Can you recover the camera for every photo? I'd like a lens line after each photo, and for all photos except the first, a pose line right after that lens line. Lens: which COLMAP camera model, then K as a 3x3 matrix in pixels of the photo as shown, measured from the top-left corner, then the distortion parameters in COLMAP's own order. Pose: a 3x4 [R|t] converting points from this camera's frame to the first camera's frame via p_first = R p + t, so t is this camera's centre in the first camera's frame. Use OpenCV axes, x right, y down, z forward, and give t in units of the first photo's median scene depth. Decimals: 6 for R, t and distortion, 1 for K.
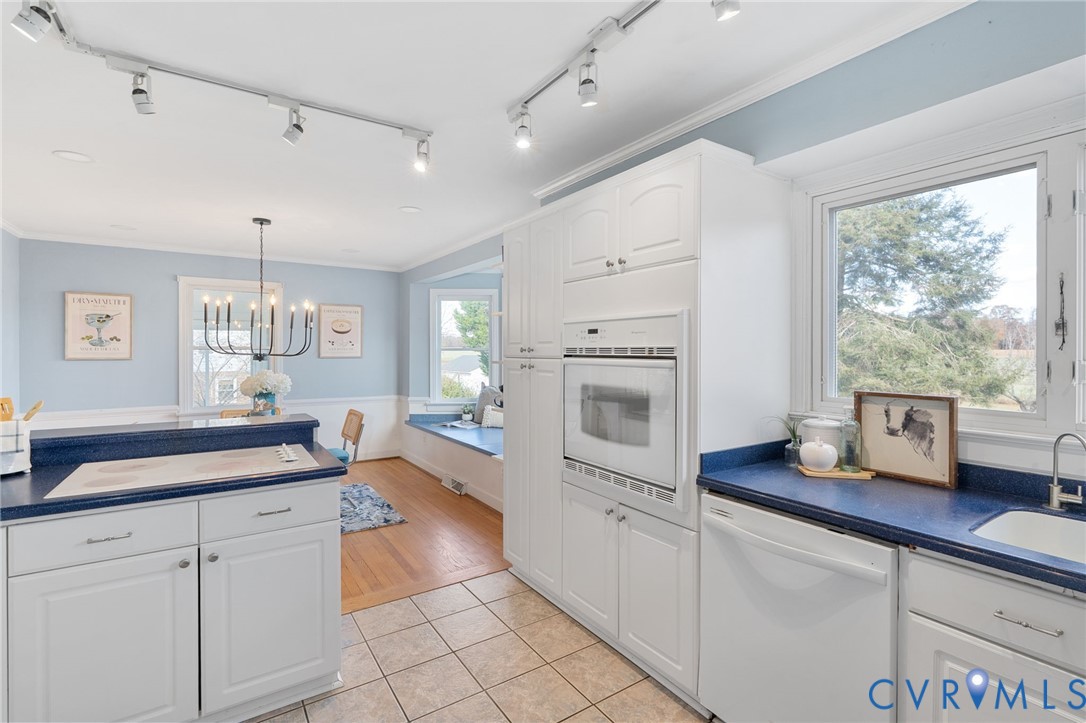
lens RADIAL K [[493.1, 0, 544.0], [0, 493.1, 353.0], [0, 0, 1]] dist [-0.009642, 0.003557]
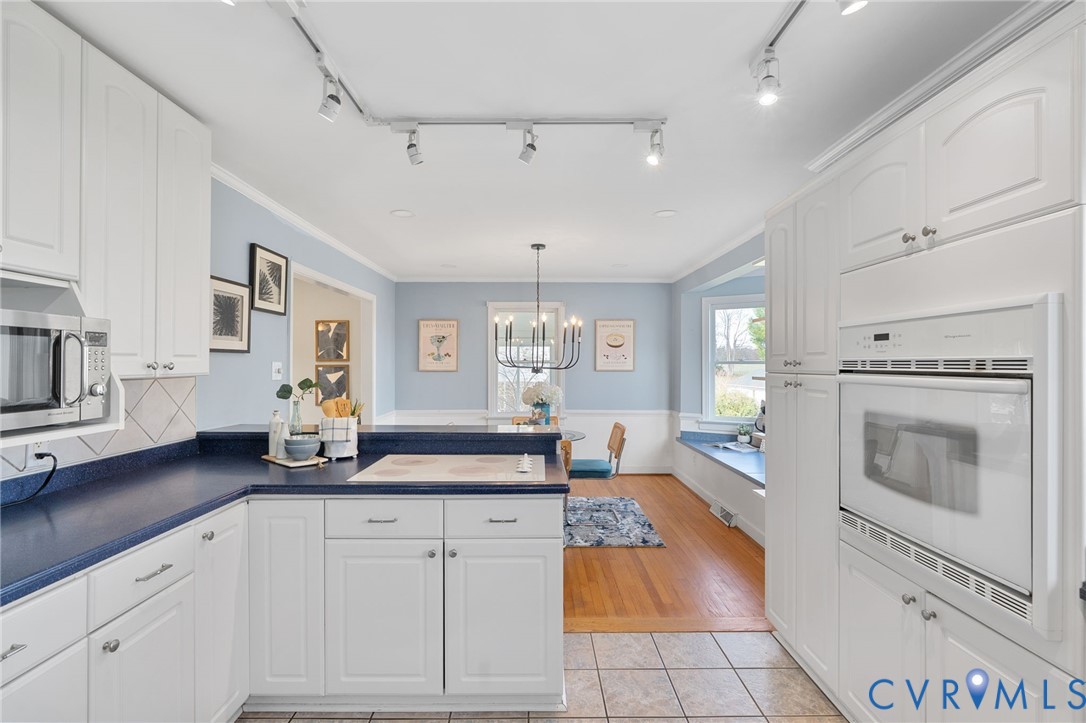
lens RADIAL K [[493.1, 0, 552.4], [0, 493.1, 362.3], [0, 0, 1]] dist [-0.009642, 0.003557]
pose [[0.839433, -0.002277, -0.543458, 0.093196], [-0.002213, 0.999969, -0.007608, -0.001378], [0.543458, 0.007589, 0.839402, 0.165881]]
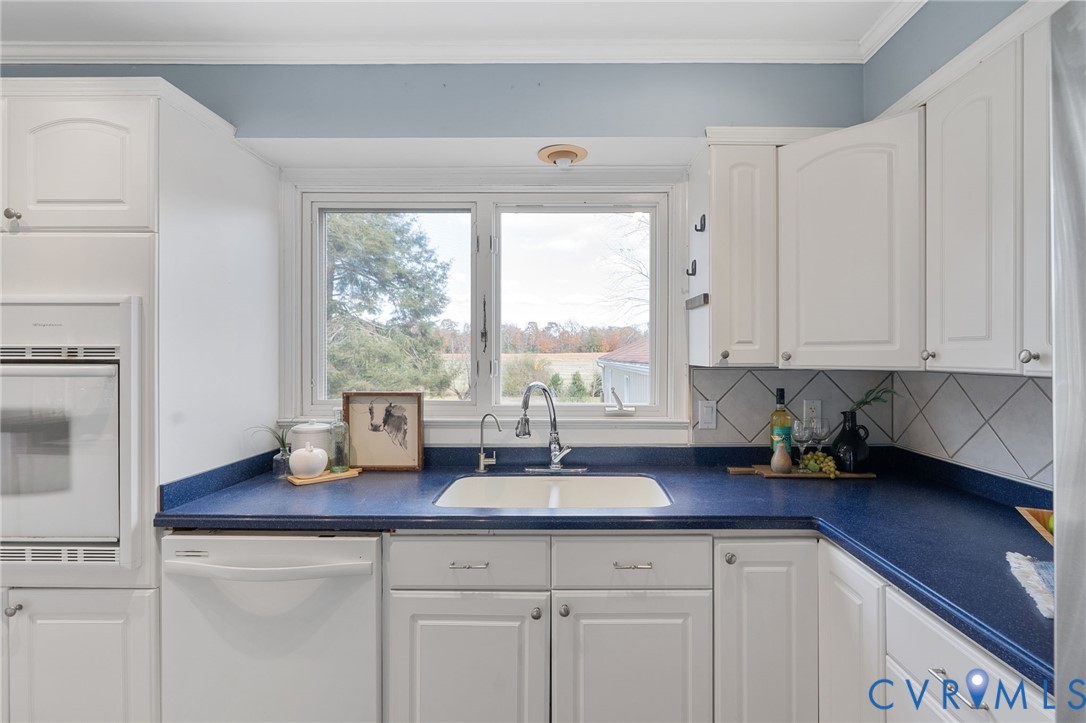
lens RADIAL K [[493.1, 0, 554.7], [0, 493.1, 358.5], [0, 0, 1]] dist [-0.009642, 0.003557]
pose [[0.566159, -0.004420, 0.824284, 0.030800], [0.003650, 0.999989, 0.002855, 0.004816], [-0.824288, 0.001392, 0.566169, 0.047667]]
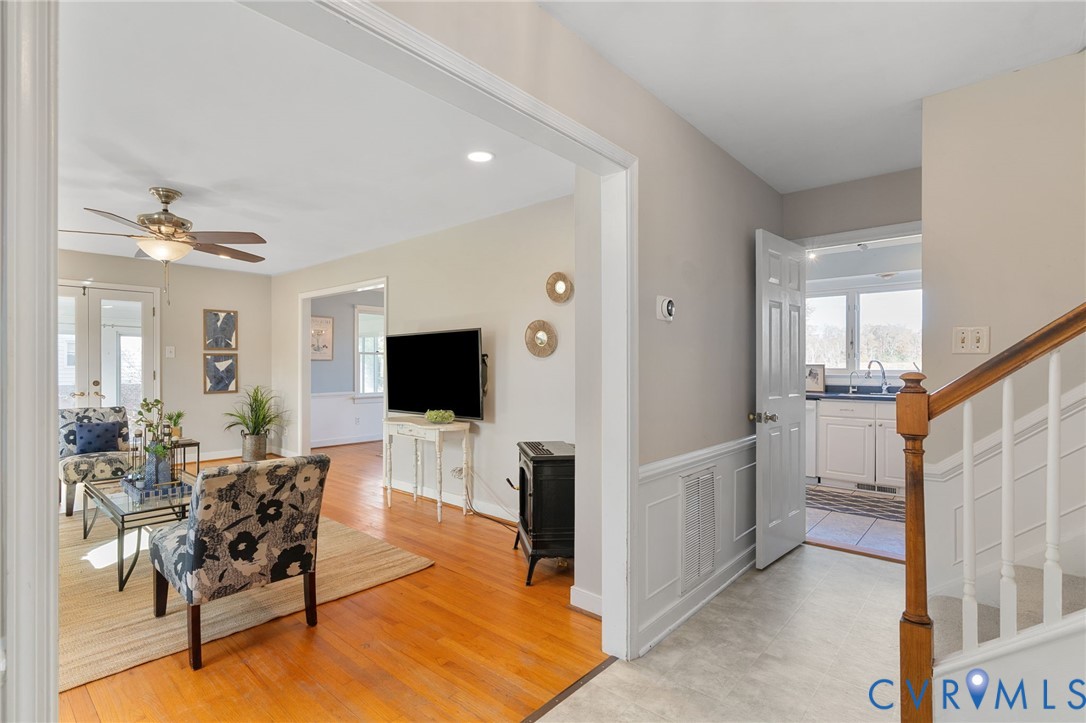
lens RADIAL K [[506.4, 0, 500.1], [0, 506.4, 364.8], [0, 0, 1]] dist [-0.011478, 0.000347]
pose [[0.976943, -0.002013, 0.213491, -1.444360], [0.002905, 0.999988, -0.003867, 0.073381], [-0.213481, 0.004399, 0.976937, -1.317908]]
